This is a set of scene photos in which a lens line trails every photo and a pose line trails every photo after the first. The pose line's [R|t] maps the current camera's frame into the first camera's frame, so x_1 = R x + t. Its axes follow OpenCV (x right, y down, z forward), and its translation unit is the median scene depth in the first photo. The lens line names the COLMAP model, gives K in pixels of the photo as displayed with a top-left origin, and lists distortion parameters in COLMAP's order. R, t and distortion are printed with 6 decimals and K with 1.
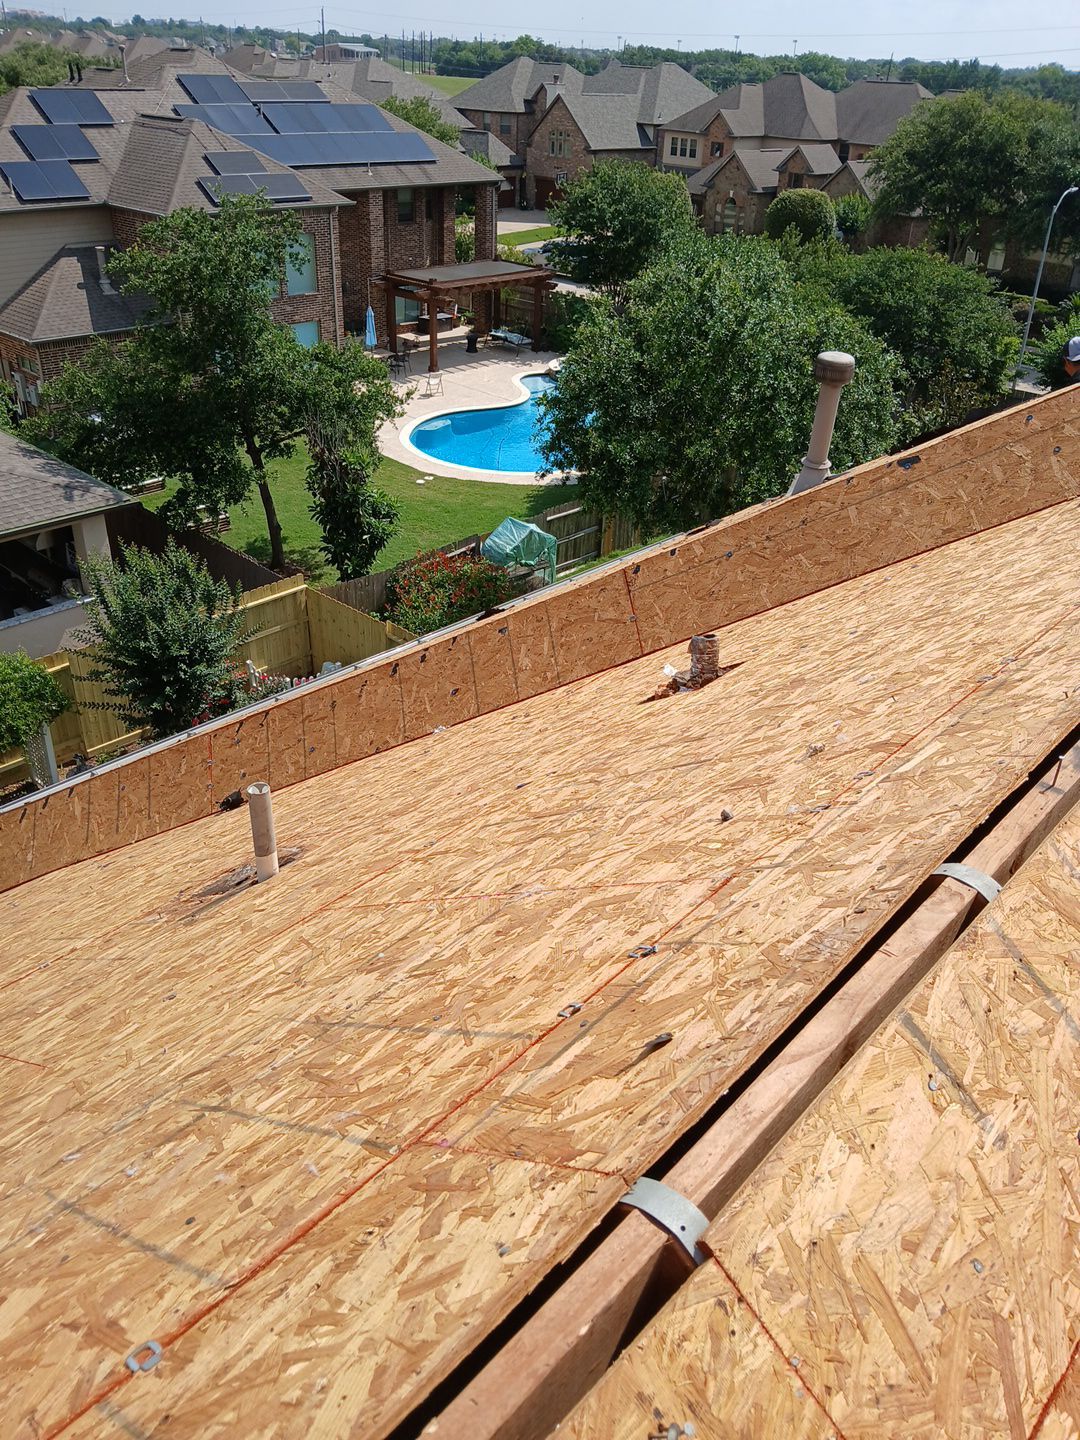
lens RADIAL K [[1112.4, 0, 543.4], [0, 1112.4, 698.1], [0, 0, 1]] dist [0.021241, -0.075451]
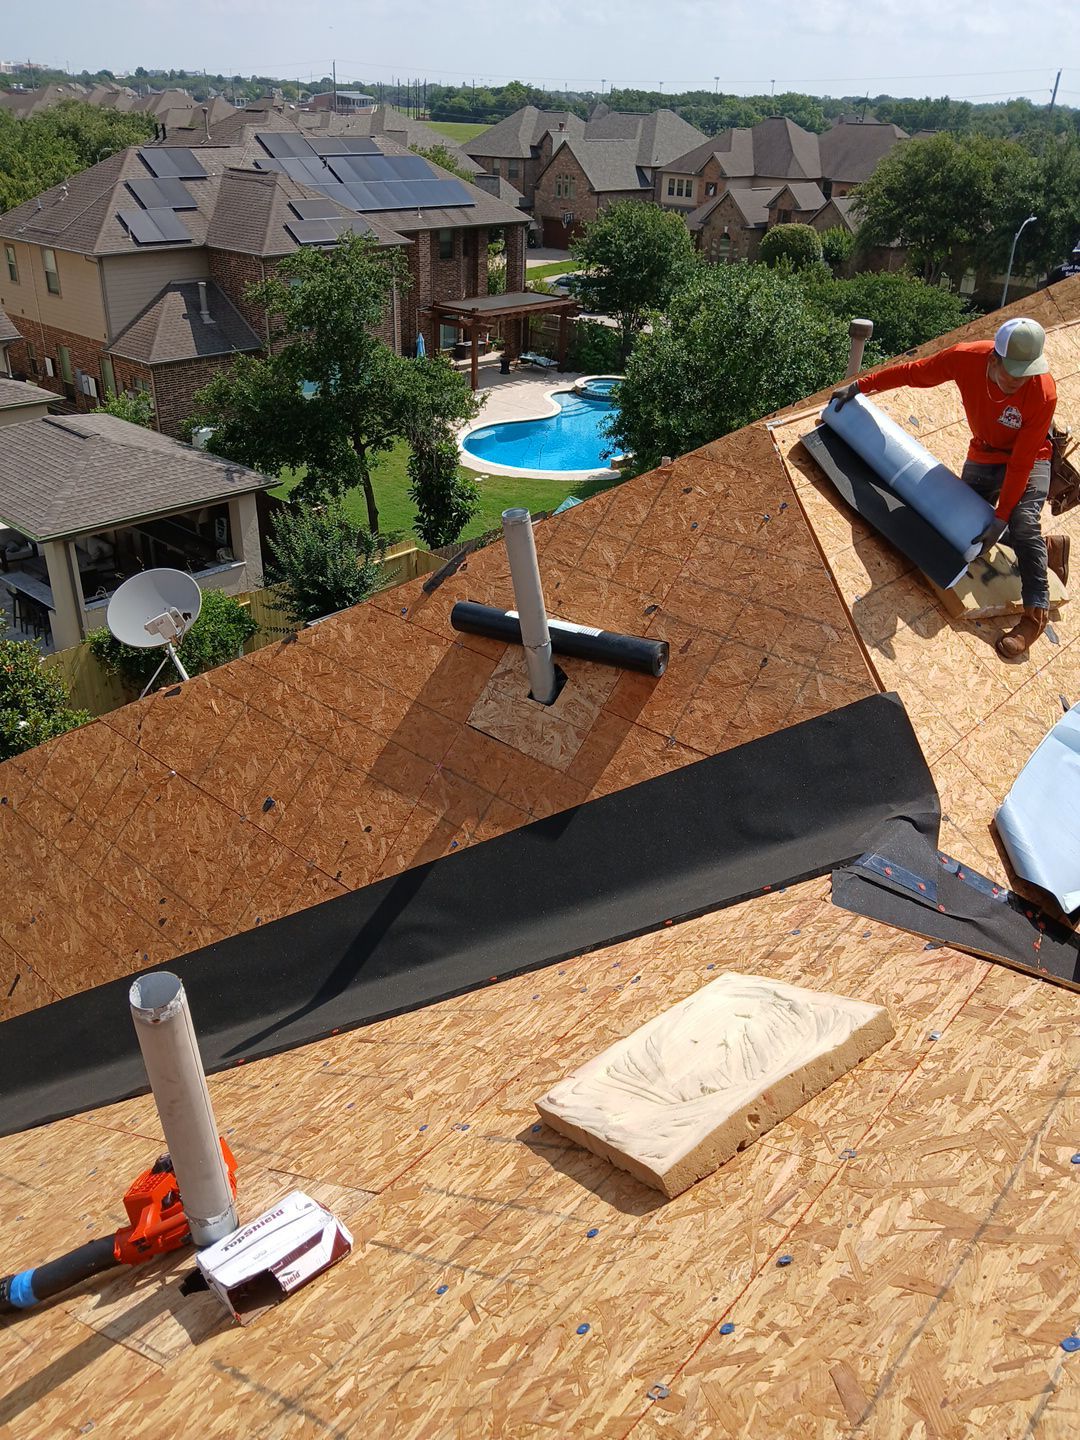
lens RADIAL K [[1112.4, 0, 546.0], [0, 1112.4, 722.1], [0, 0, 1]] dist [0.021241, -0.075451]
pose [[0.999688, -0.022286, 0.011309, -0.045379], [0.022412, 0.999687, -0.011117, 0.056890], [-0.011058, 0.011367, 0.999874, -0.124968]]
